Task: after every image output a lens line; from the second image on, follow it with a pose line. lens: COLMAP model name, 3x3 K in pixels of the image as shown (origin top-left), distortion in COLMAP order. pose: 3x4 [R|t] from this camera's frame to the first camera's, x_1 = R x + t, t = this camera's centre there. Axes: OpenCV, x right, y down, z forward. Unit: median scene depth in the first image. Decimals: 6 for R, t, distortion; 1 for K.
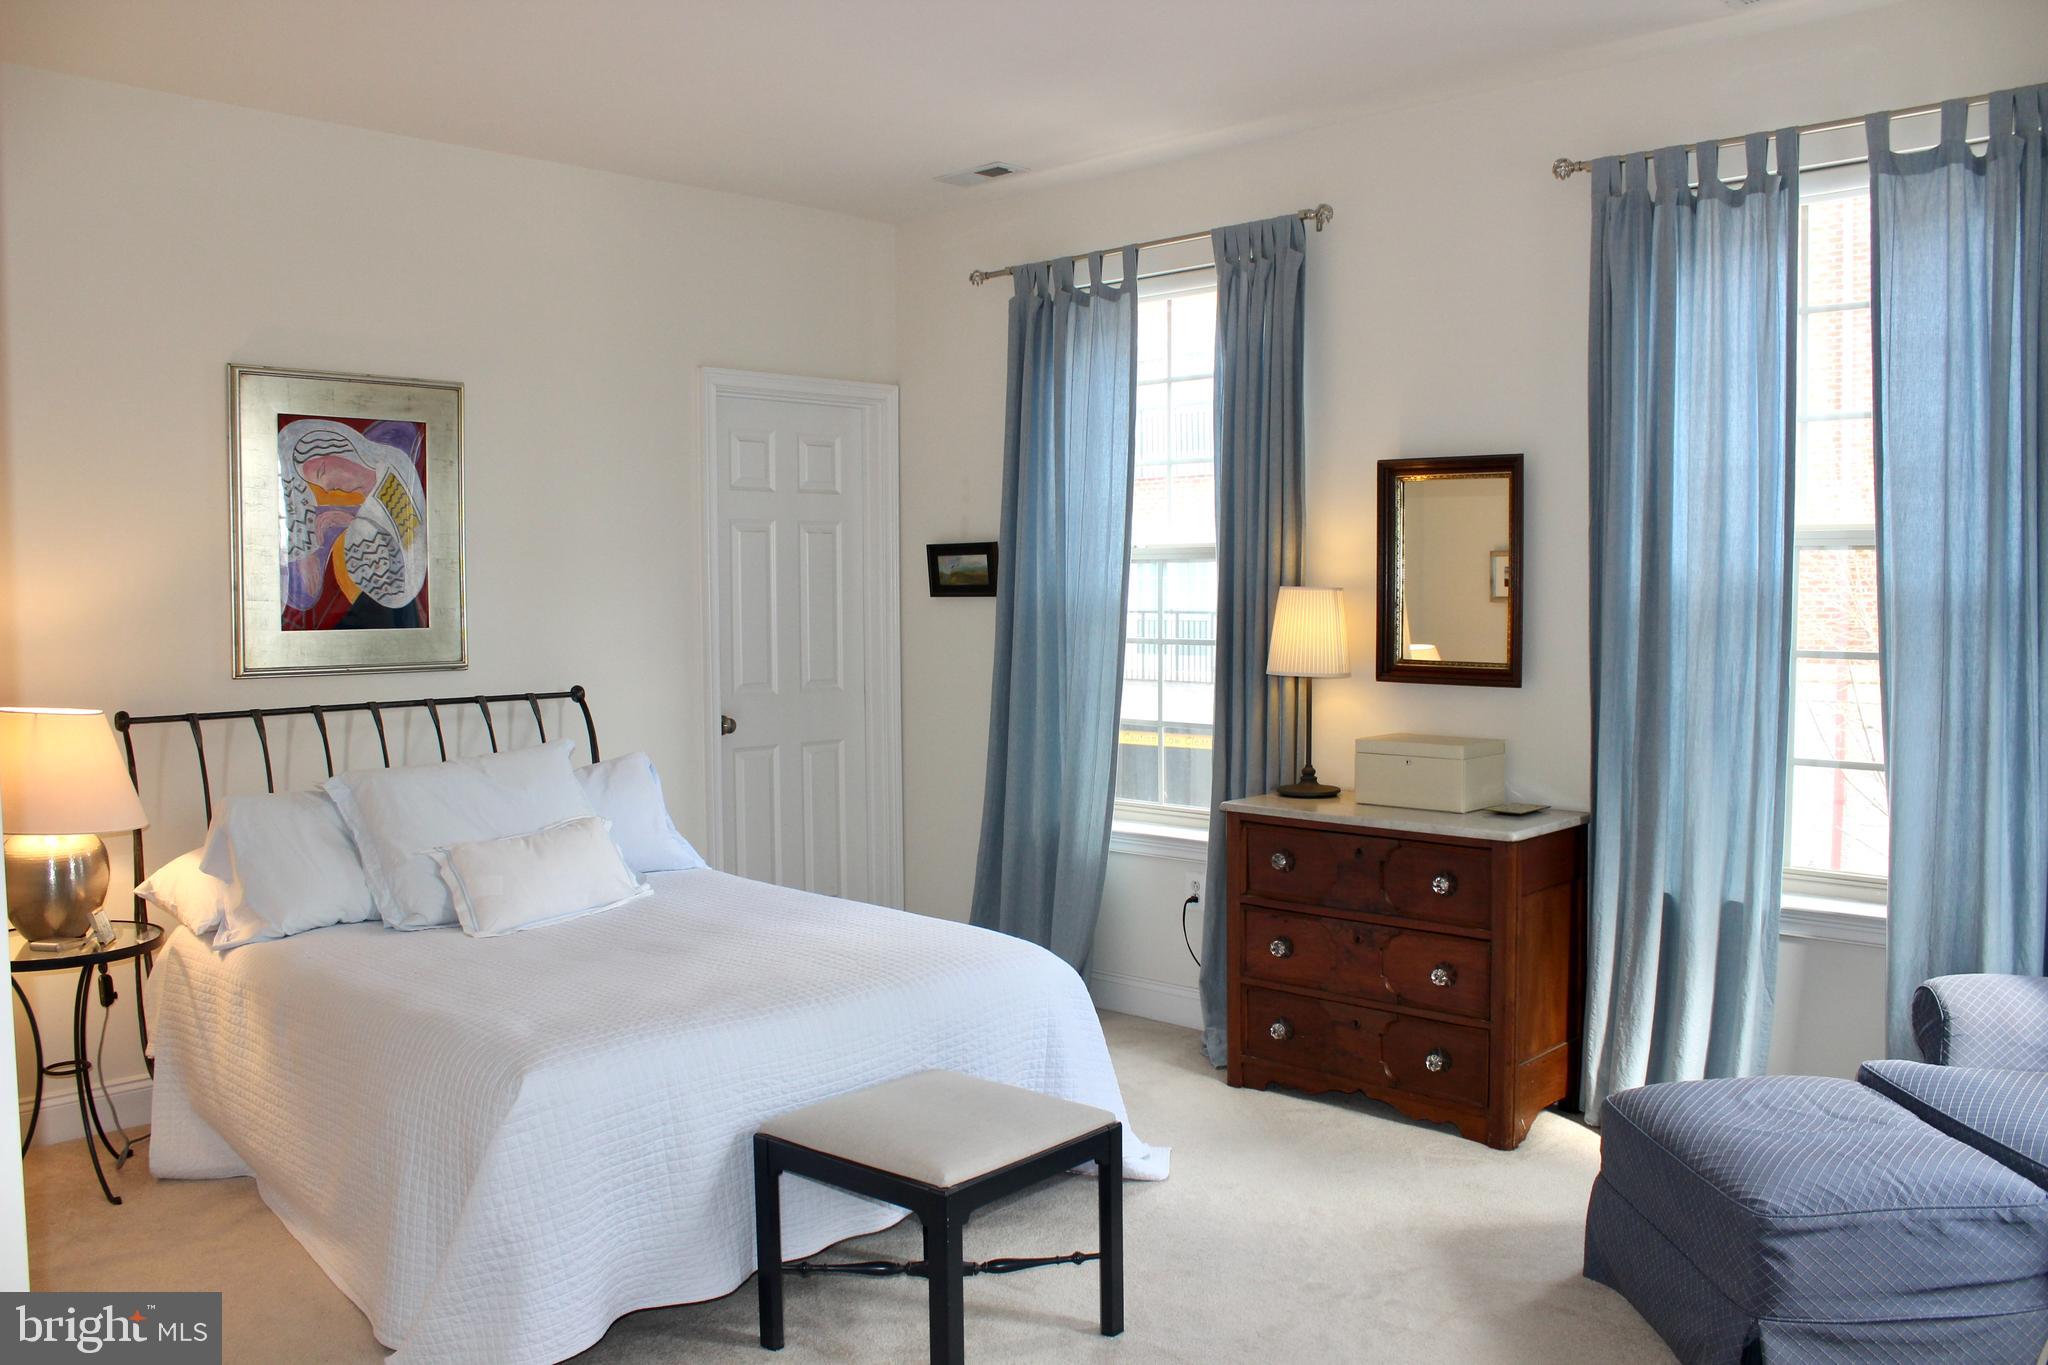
lens RADIAL K [[1789.1, 0, 1024.0], [0, 1789.1, 682.5], [0, 0, 1]] dist [-0.168236, 0.151293]
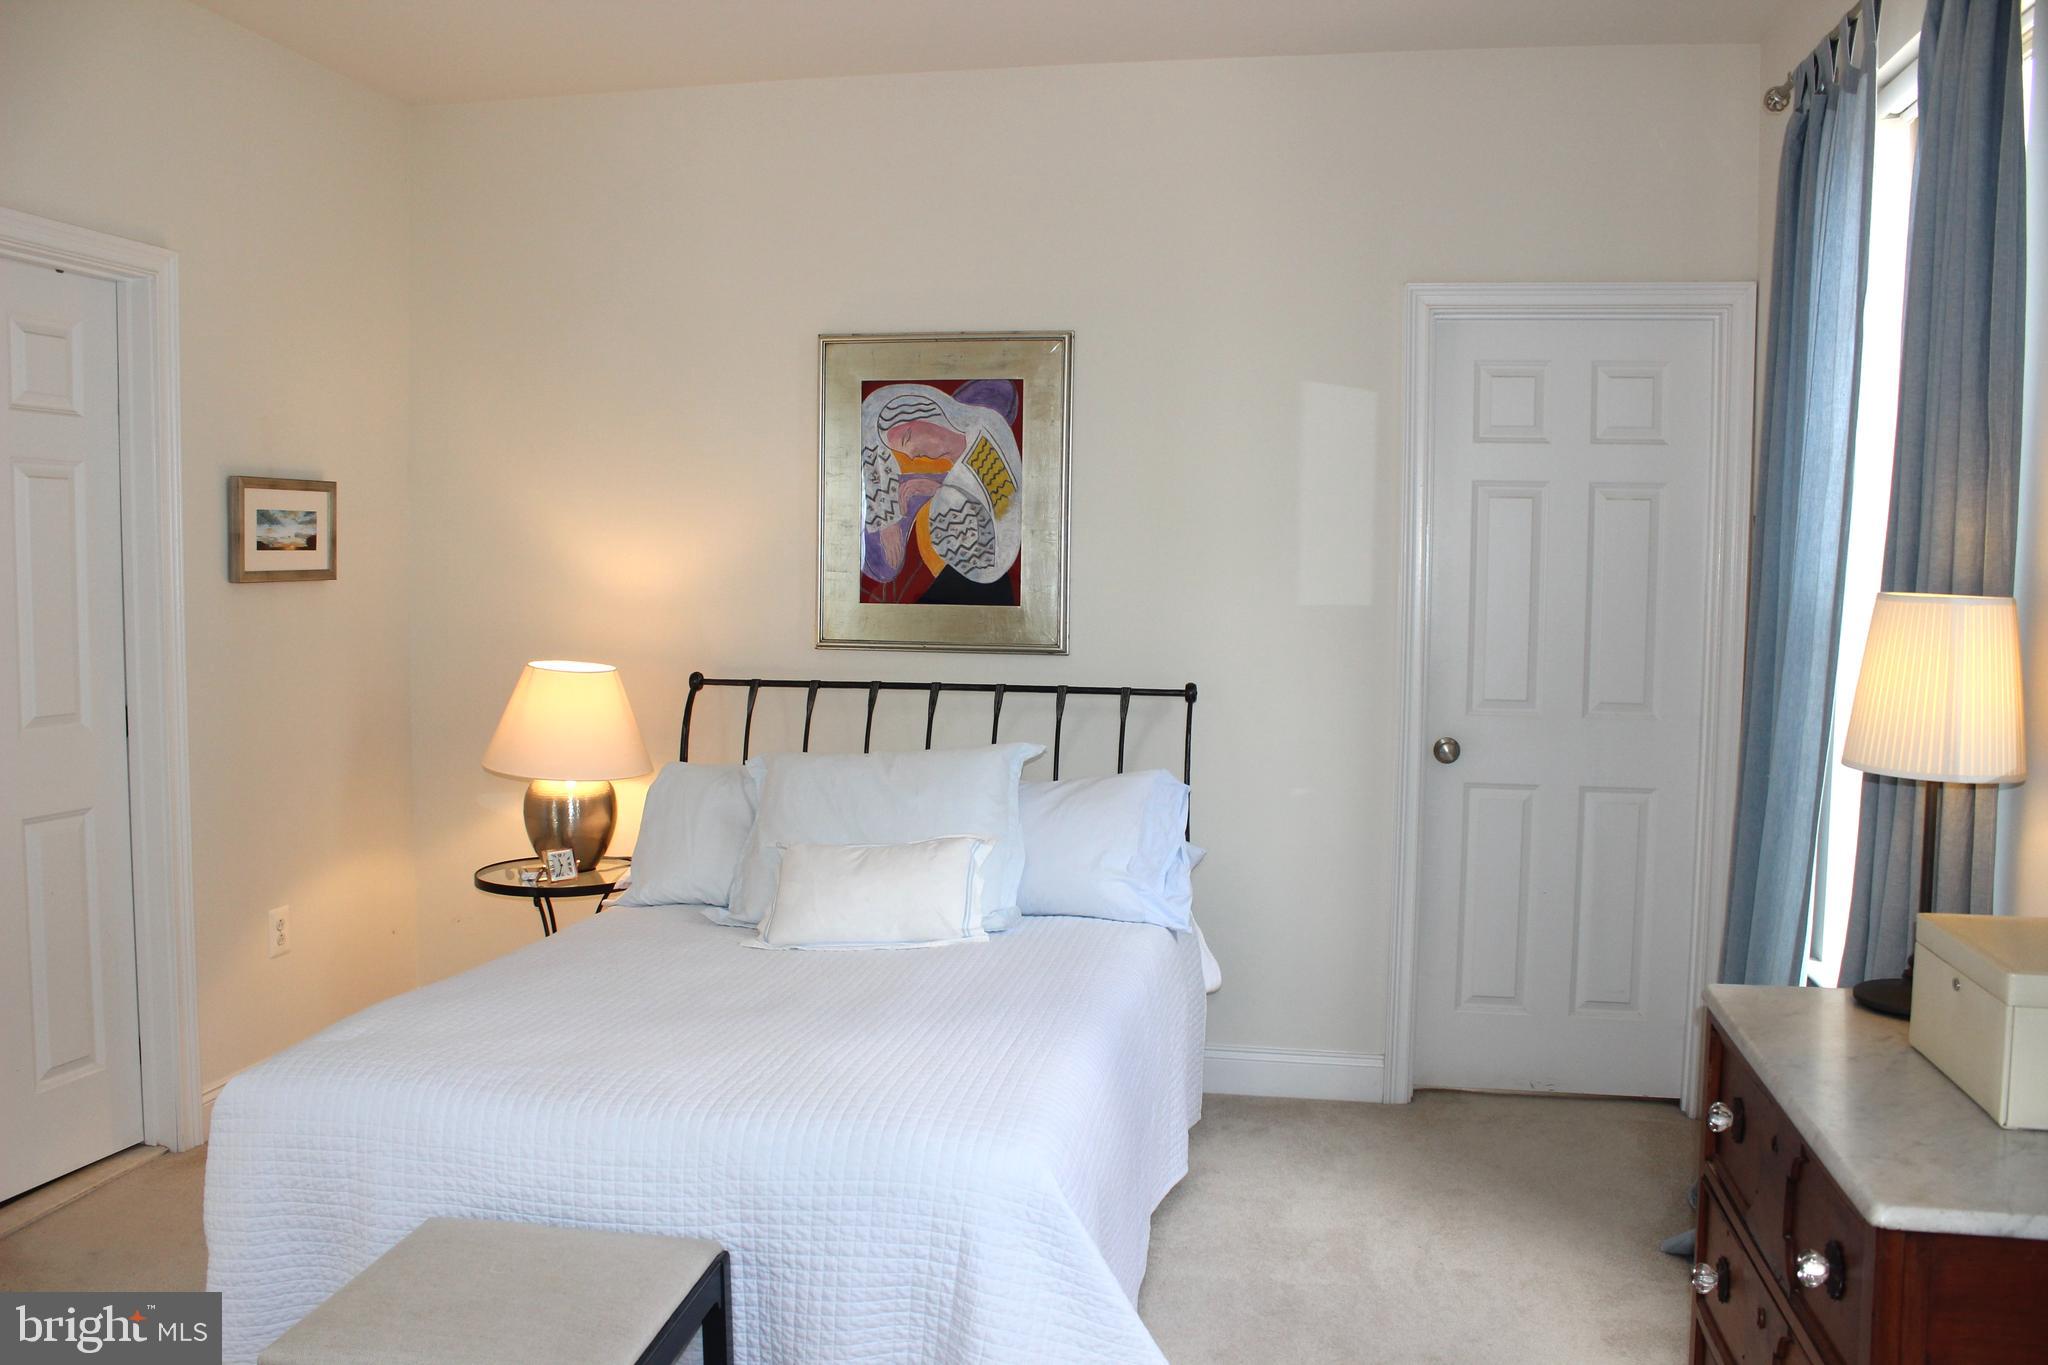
lens RADIAL K [[1679.4, 0, 1024.0], [0, 1679.4, 682.5], [0, 0, 1]] dist [-0.171995, 0.153473]
pose [[0.528342, 0.060892, -0.846845, 0.408791], [-0.062410, 0.997512, 0.032788, -0.021022], [0.846734, 0.035528, 0.530828, 0.563552]]
